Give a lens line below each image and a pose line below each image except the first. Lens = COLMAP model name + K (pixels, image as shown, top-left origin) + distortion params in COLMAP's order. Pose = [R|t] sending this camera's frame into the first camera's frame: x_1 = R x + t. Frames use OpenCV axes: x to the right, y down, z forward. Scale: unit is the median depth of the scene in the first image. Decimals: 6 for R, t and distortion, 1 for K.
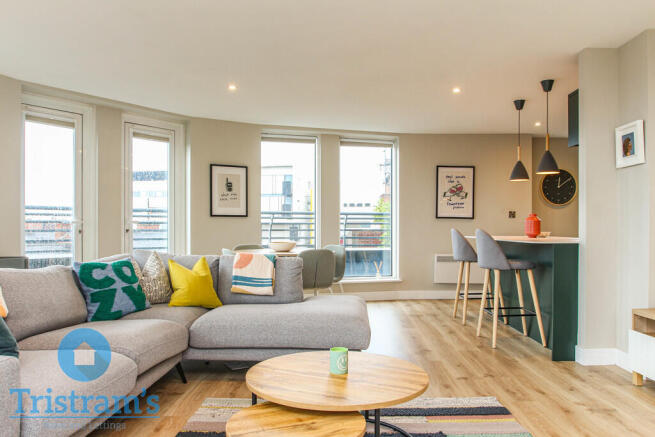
lens RADIAL K [[508.8, 0, 326.6], [0, 508.8, 219.6], [0, 0, 1]] dist [0.031349, -0.001989]
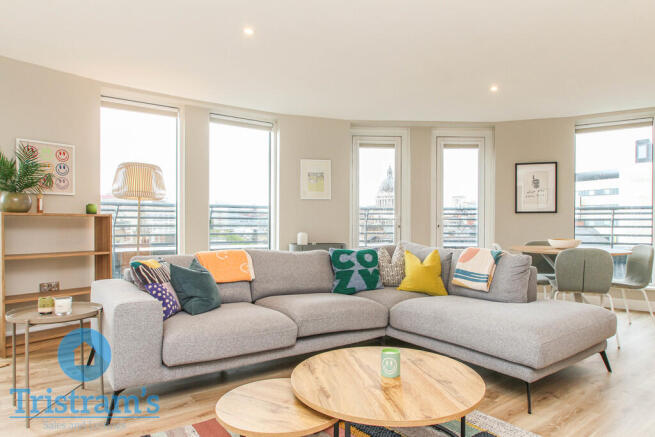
lens RADIAL K [[417.5, 0, 327.1], [0, 417.5, 224.6], [0, 0, 1]] dist [-0.000764, -0.001759]
pose [[0.654680, 0.004141, -0.755895, 0.295291], [0.009064, 0.999870, 0.013328, 0.004816], [0.755852, -0.015577, 0.654557, 0.231597]]
